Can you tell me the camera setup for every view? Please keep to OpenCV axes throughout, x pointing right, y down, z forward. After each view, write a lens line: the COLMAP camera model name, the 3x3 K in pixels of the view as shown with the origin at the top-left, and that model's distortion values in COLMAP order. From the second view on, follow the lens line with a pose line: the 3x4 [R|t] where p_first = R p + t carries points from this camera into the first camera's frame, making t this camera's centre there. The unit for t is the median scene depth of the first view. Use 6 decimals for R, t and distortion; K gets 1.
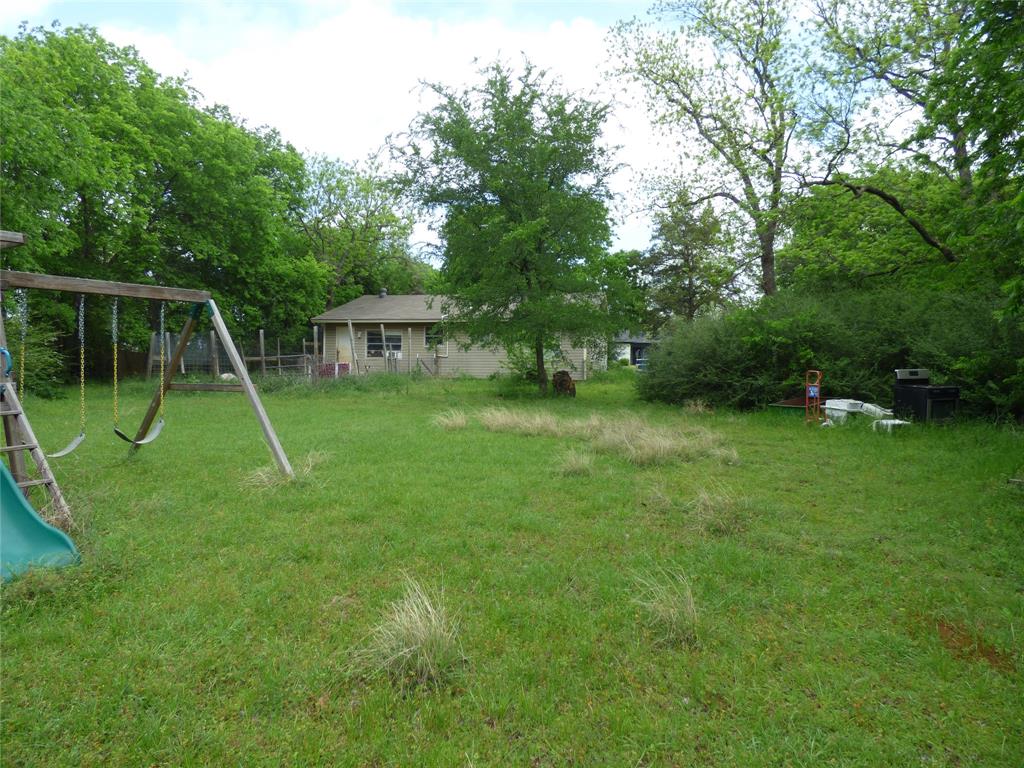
lens RADIAL K [[610.6, 0, 510.6], [0, 610.6, 383.3], [0, 0, 1]] dist [-0.019465, 0.005515]
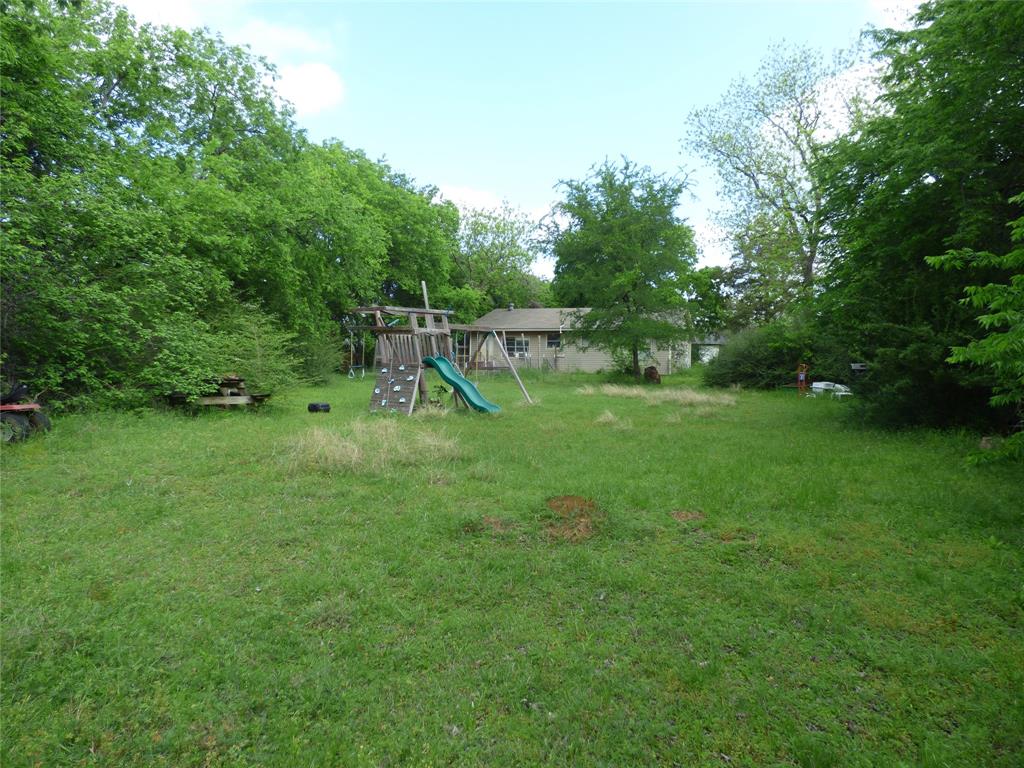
lens RADIAL K [[610.6, 0, 513.3], [0, 610.6, 373.1], [0, 0, 1]] dist [-0.019465, 0.005515]
pose [[0.989207, 0.006663, -0.146377, -0.022002], [-0.009336, 0.999802, -0.017578, 0.020339], [0.146230, 0.018755, 0.989073, -0.390686]]
